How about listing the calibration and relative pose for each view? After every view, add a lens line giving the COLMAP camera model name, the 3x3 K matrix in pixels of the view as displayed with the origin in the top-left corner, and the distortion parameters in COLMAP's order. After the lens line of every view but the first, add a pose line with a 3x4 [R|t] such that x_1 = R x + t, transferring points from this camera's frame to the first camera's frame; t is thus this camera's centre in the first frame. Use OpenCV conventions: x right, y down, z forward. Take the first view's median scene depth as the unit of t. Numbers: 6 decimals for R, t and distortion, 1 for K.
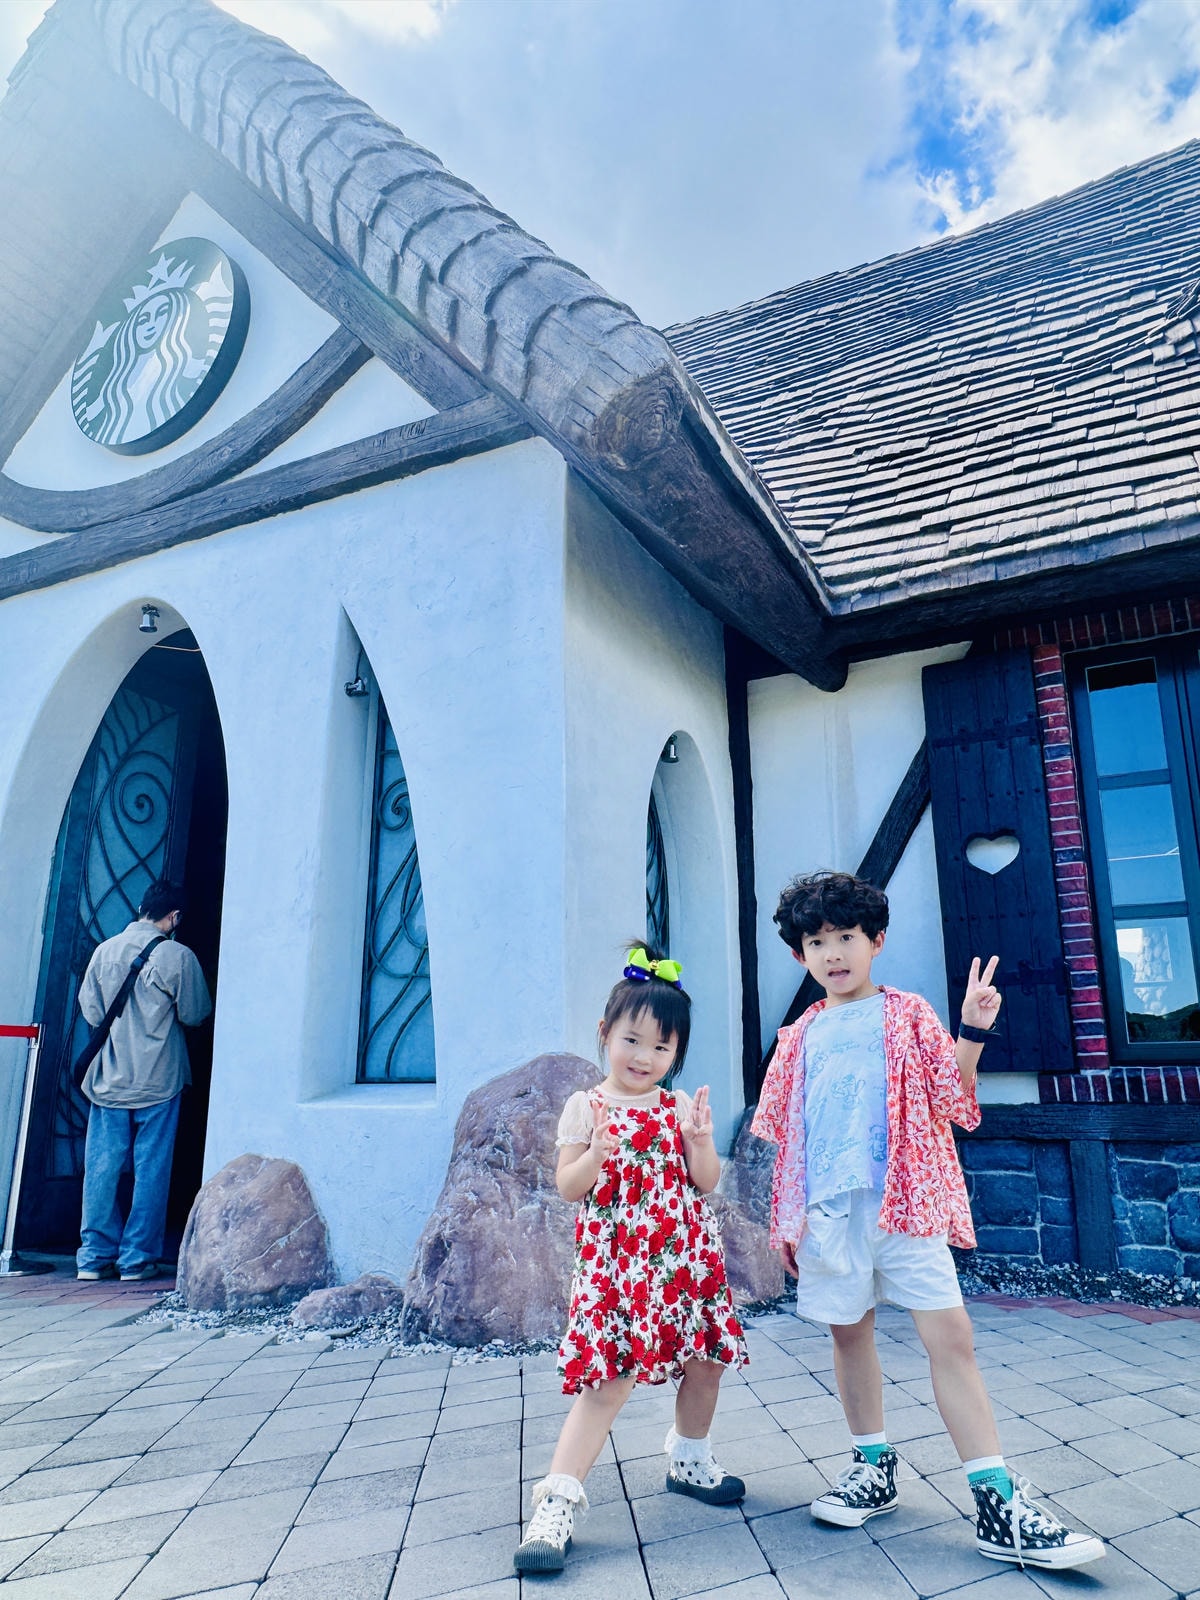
lens RADIAL K [[1101.6, 0, 600.0], [0, 1101.6, 800.0], [0, 0, 1]] dist [-0.000439, -0.000343]
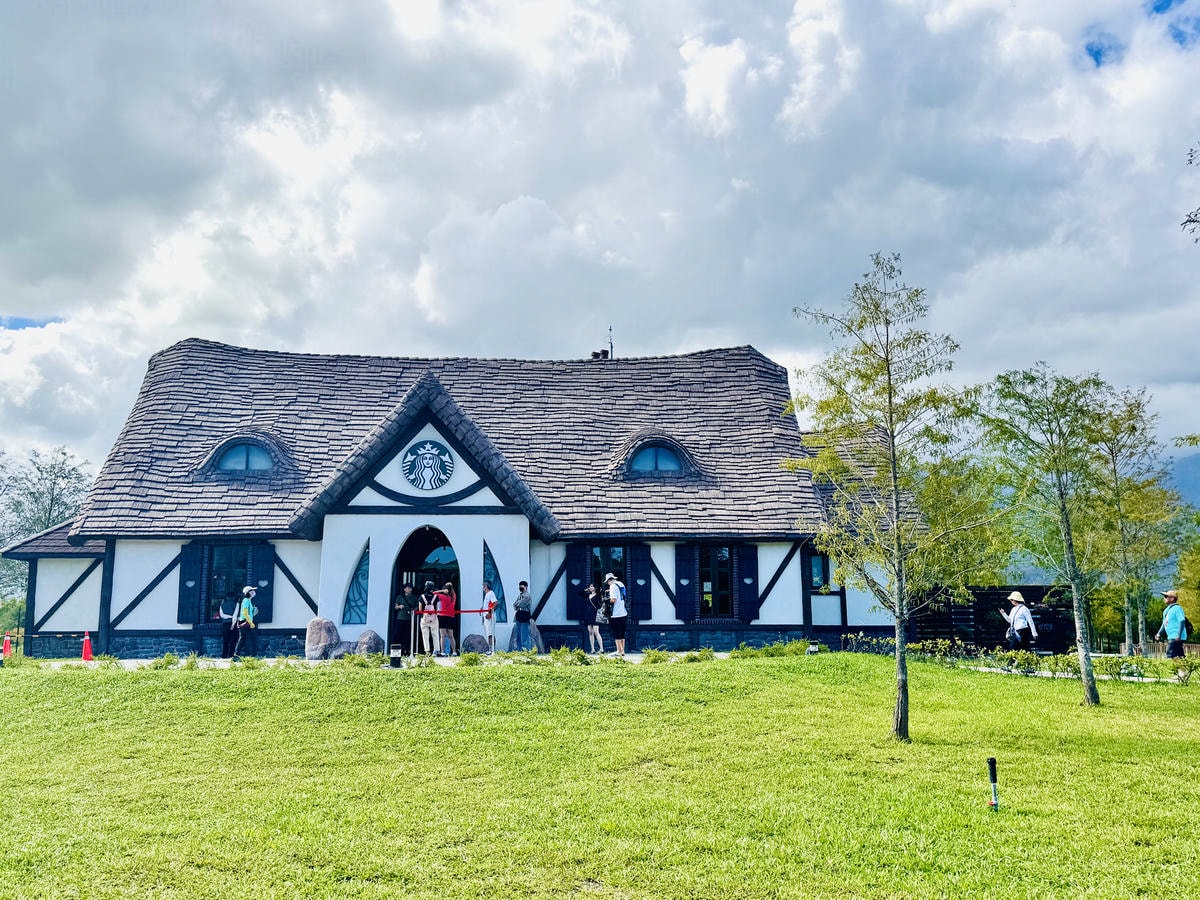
lens RADIAL K [[943.9, 0, 600.0], [0, 943.9, 450.0], [0, 0, 1]] dist [0.215216, -0.516937]
pose [[0.835344, 0.087287, 0.542753, -2.020470], [-0.133518, 0.989965, 0.046286, -0.777728], [-0.533266, -0.111132, 0.838616, -2.772333]]
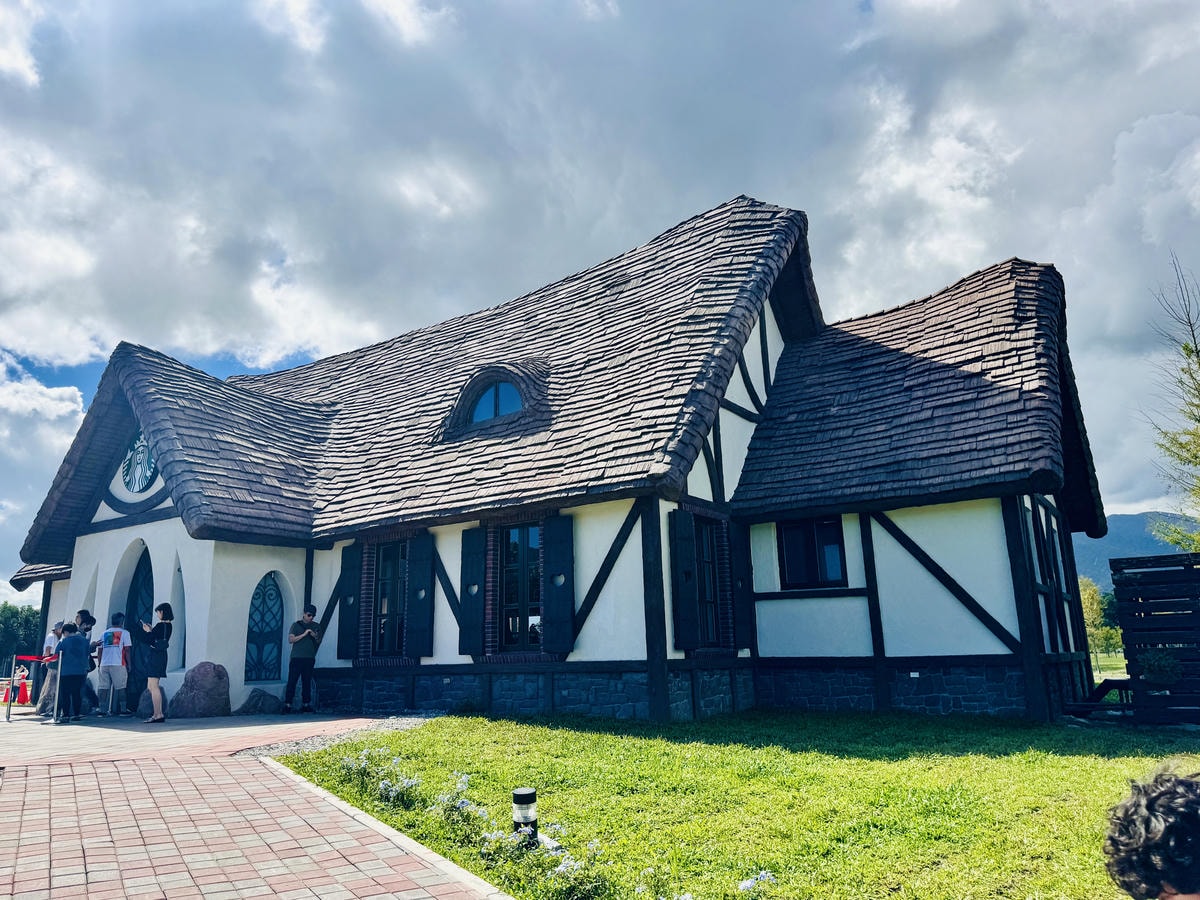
lens RADIAL K [[820.0, 0, 600.0], [0, 820.0, 450.0], [0, 0, 1]] dist [0.063794, -0.157372]
pose [[0.993472, -0.058006, -0.098225, 1.363748], [0.059786, 0.998094, 0.015269, -0.413000], [0.097152, -0.021042, 0.995047, -1.536129]]
